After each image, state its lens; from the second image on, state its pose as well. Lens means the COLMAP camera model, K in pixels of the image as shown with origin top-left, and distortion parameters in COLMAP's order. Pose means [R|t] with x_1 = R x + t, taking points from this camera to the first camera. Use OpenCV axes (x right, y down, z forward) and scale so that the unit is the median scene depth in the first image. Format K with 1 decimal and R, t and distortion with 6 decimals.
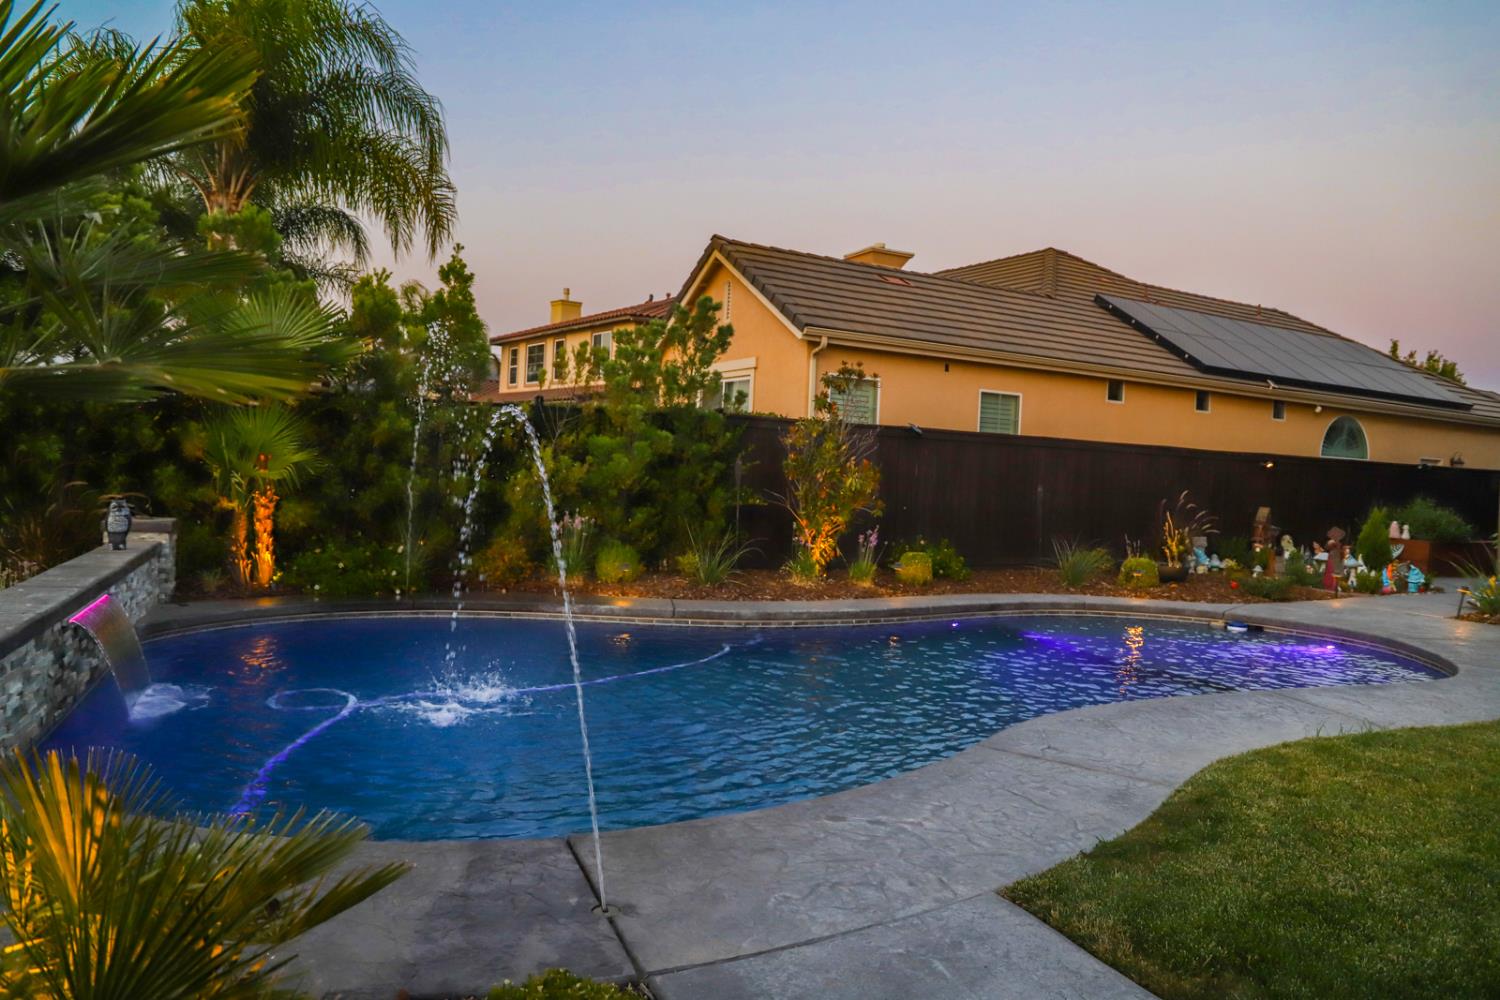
lens RADIAL K [[1071.1, 0, 750.0], [0, 1071.1, 500.0], [0, 0, 1]] dist [-0.140917, -0.002468]
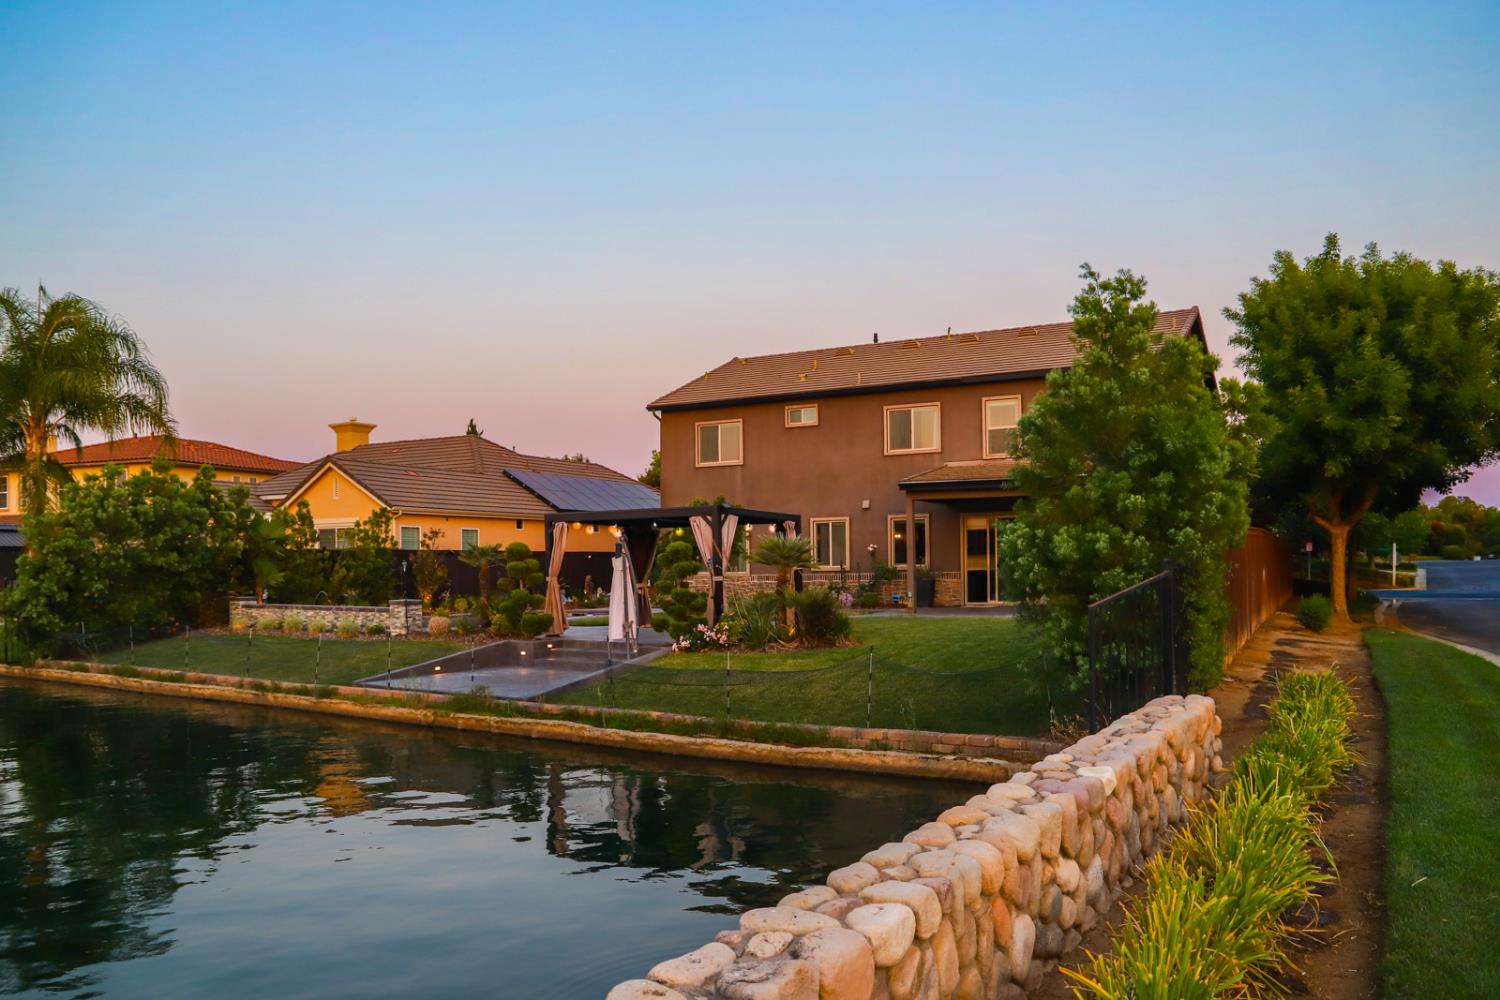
lens RADIAL K [[1071.1, 0, 750.0], [0, 1071.1, 500.0], [0, 0, 1]] dist [-0.140917, -0.002468]
pose [[0.832270, -0.020283, 0.554000, -0.615330], [0.064665, 0.996061, -0.060678, 0.009656], [-0.550587, 0.086325, 0.830303, -1.412634]]
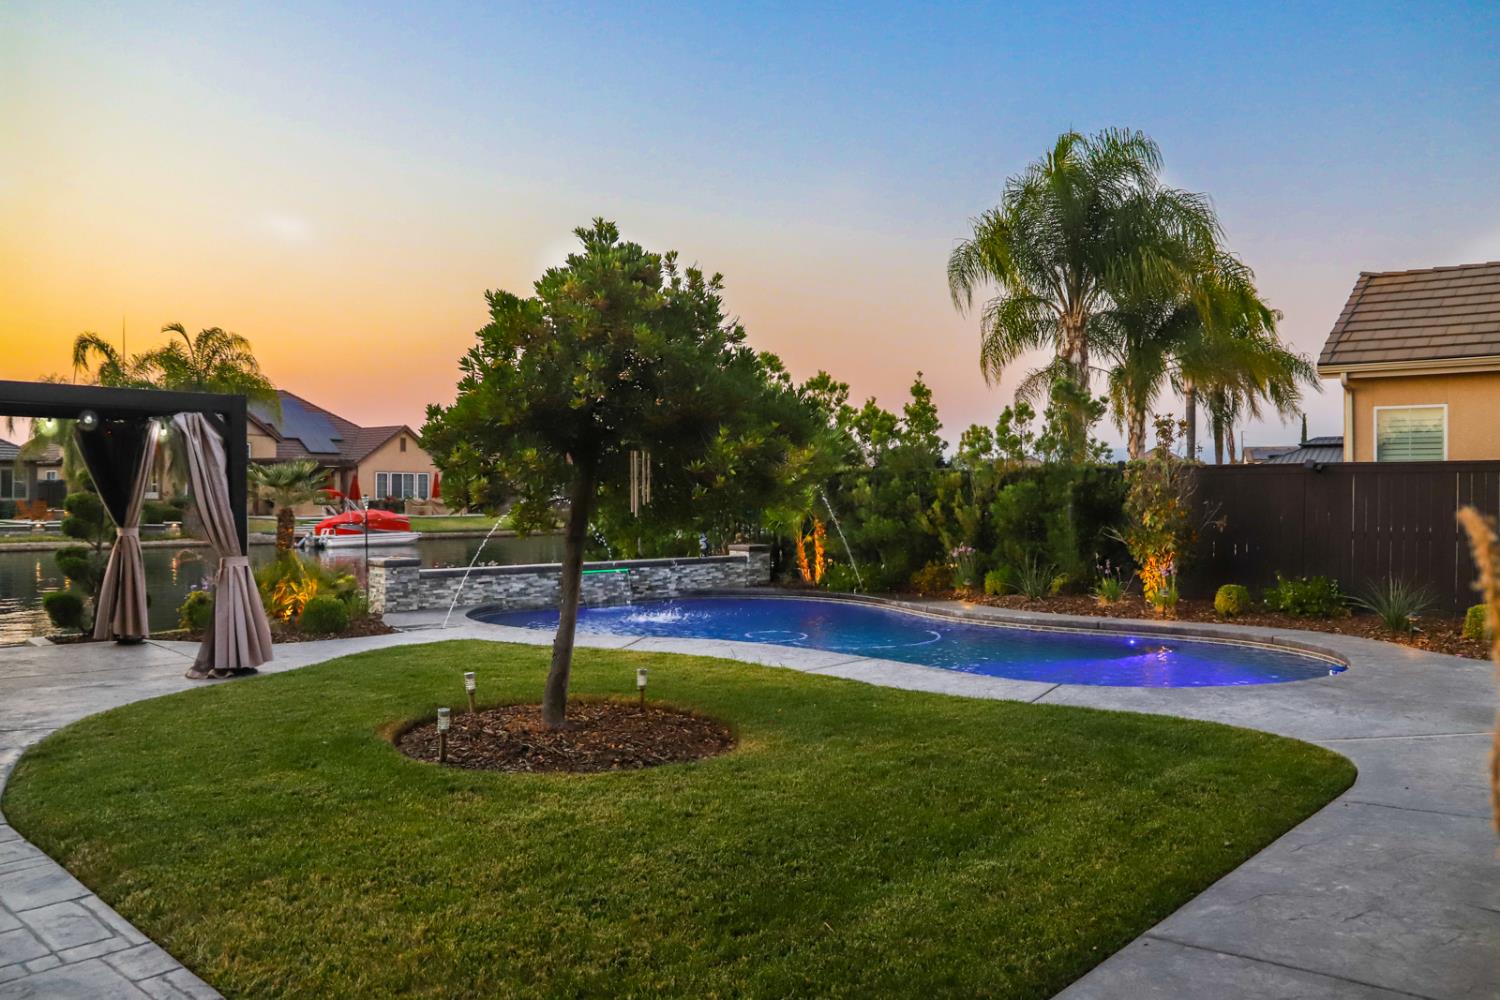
lens RADIAL K [[1071.1, 0, 750.0], [0, 1071.1, 500.0], [0, 0, 1]] dist [-0.140917, -0.002468]
pose [[0.322192, -0.040362, -0.945813, 0.861892], [-0.011770, 0.998843, -0.046635, 0.017502], [0.946601, 0.026158, 0.321344, 0.191130]]
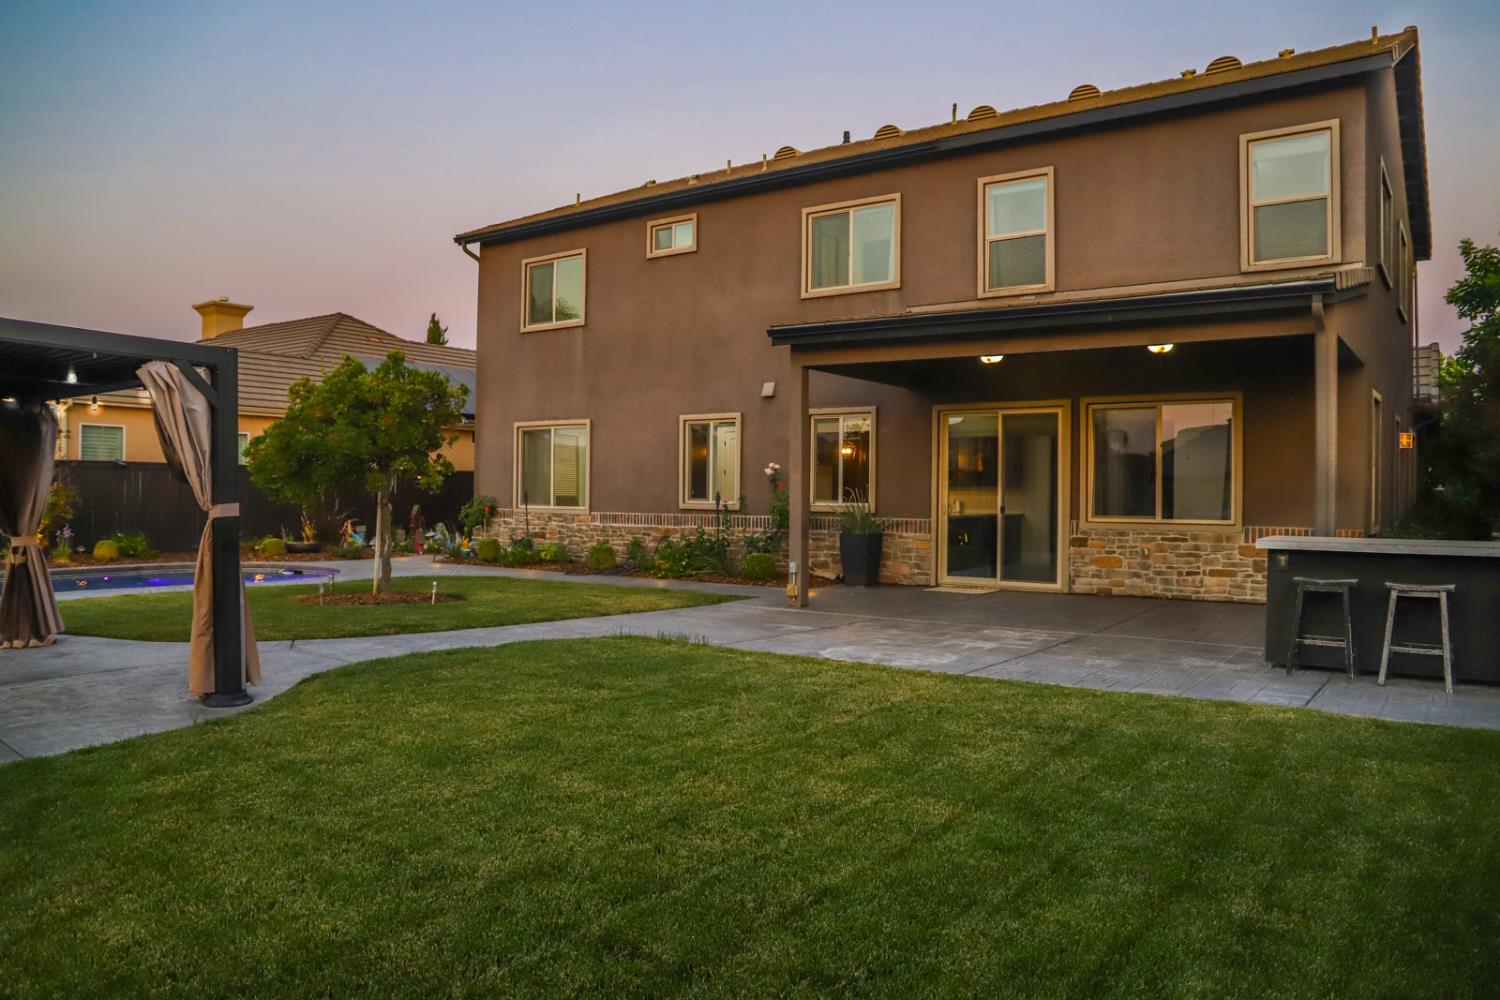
lens RADIAL K [[1039.0, 0, 747.8], [0, 1039.0, 470.3], [0, 0, 1]] dist [-0.082438, 0.001949]
pose [[0.884870, -0.024564, 0.465190, 0.274659], [0.041772, 0.998770, -0.026717, 0.021452], [-0.463962, 0.043073, 0.884808, -0.702815]]
